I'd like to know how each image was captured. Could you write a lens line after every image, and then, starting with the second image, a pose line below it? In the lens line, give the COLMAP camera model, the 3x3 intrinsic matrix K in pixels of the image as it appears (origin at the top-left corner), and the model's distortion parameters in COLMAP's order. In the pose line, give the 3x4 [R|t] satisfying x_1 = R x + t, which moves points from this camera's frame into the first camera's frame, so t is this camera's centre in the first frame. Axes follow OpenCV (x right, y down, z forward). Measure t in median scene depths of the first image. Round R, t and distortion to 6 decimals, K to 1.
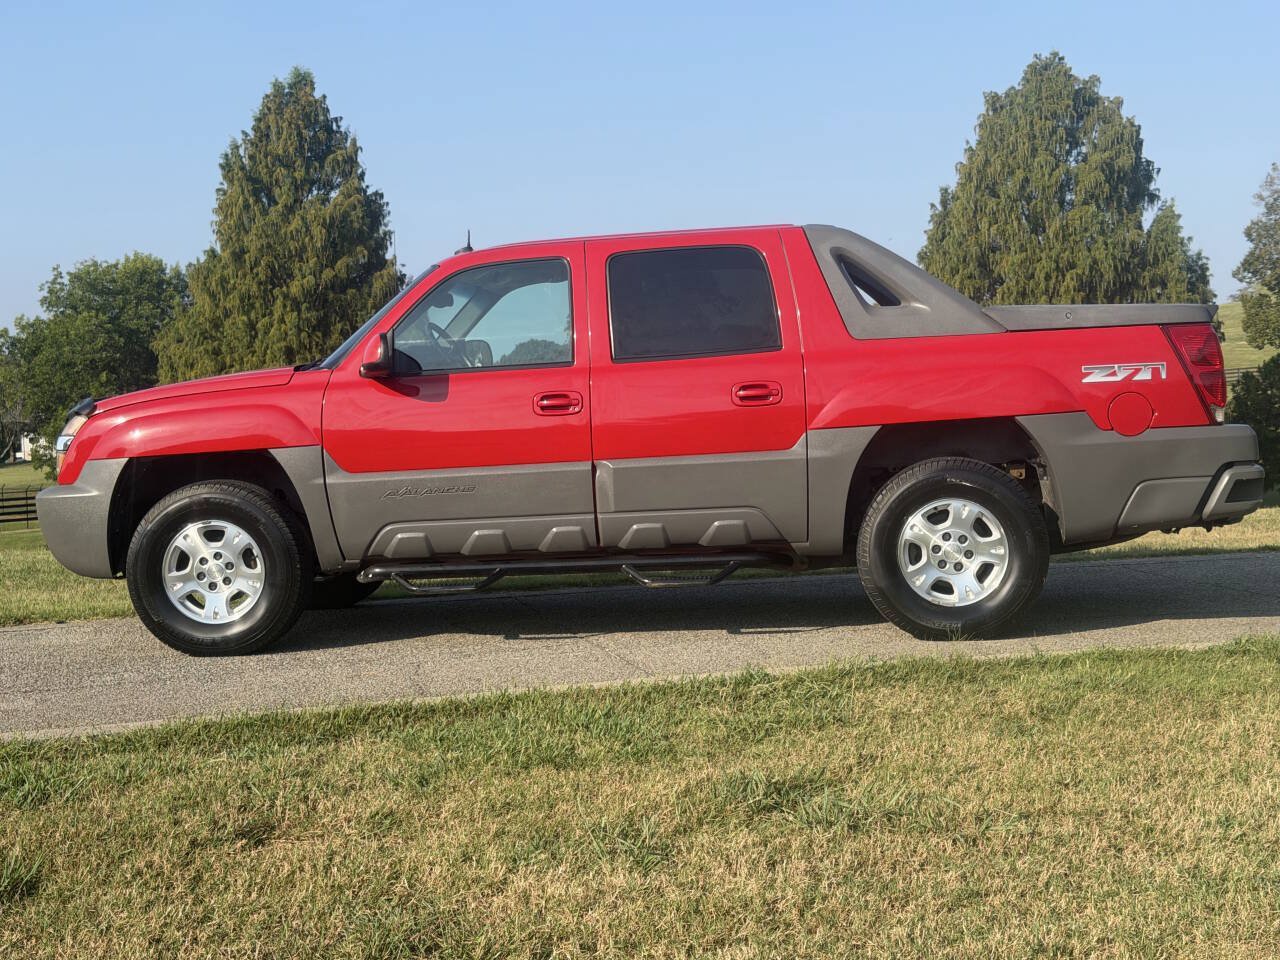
lens RADIAL K [[1846.6, 0, 616.9], [0, 1846.6, 487.9], [0, 0, 1]] dist [0.218824, -0.492592]
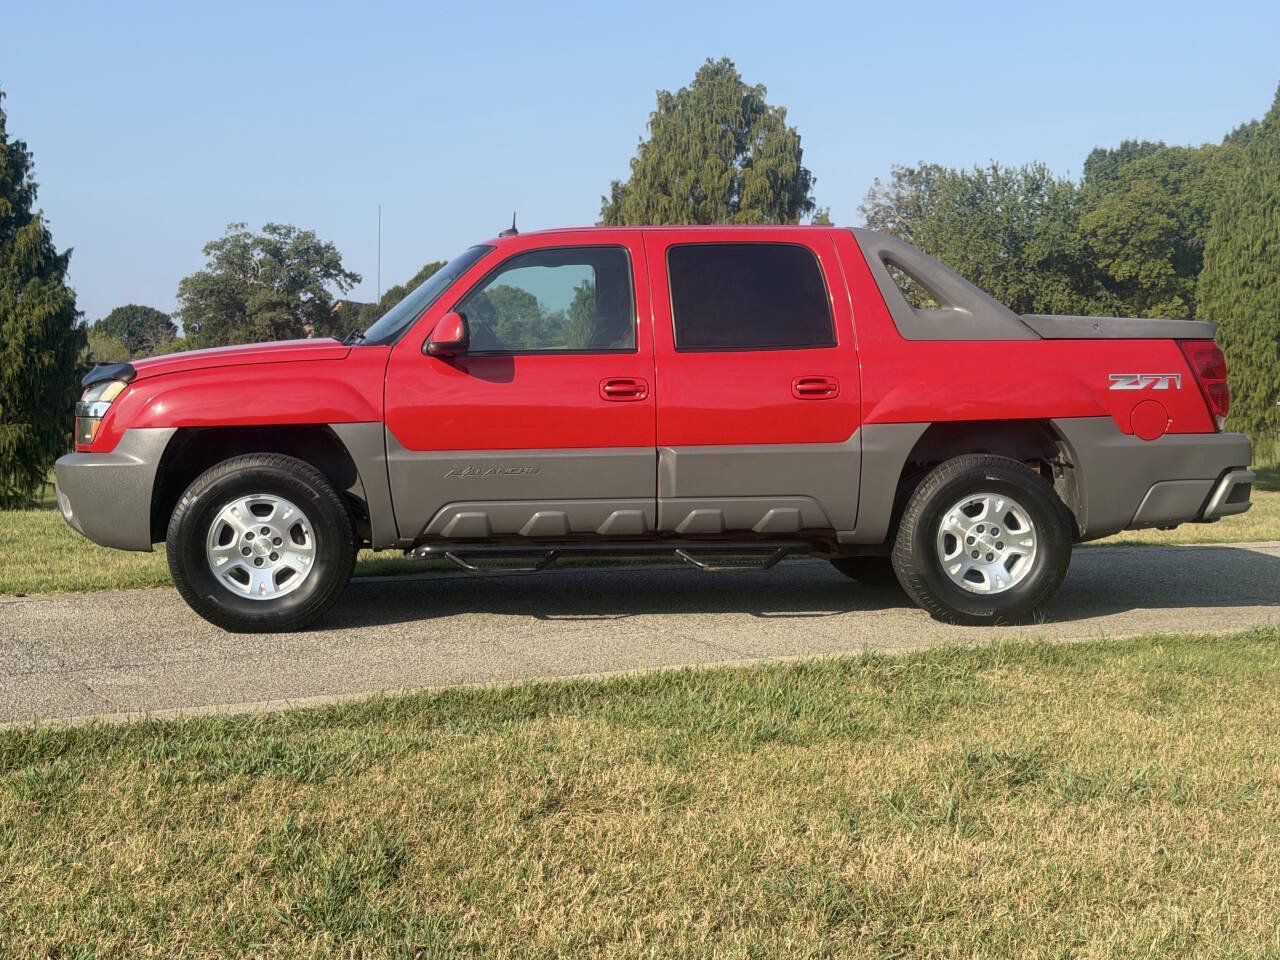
lens RADIAL K [[1846.6, 0, 616.9], [0, 1846.6, 487.9], [0, 0, 1]] dist [0.218824, -0.492592]
pose [[0.974241, 0.027897, 0.223777, -0.255109], [-0.030271, 0.999516, 0.007185, 0.001398], [-0.223469, -0.013774, 0.974614, 0.007029]]
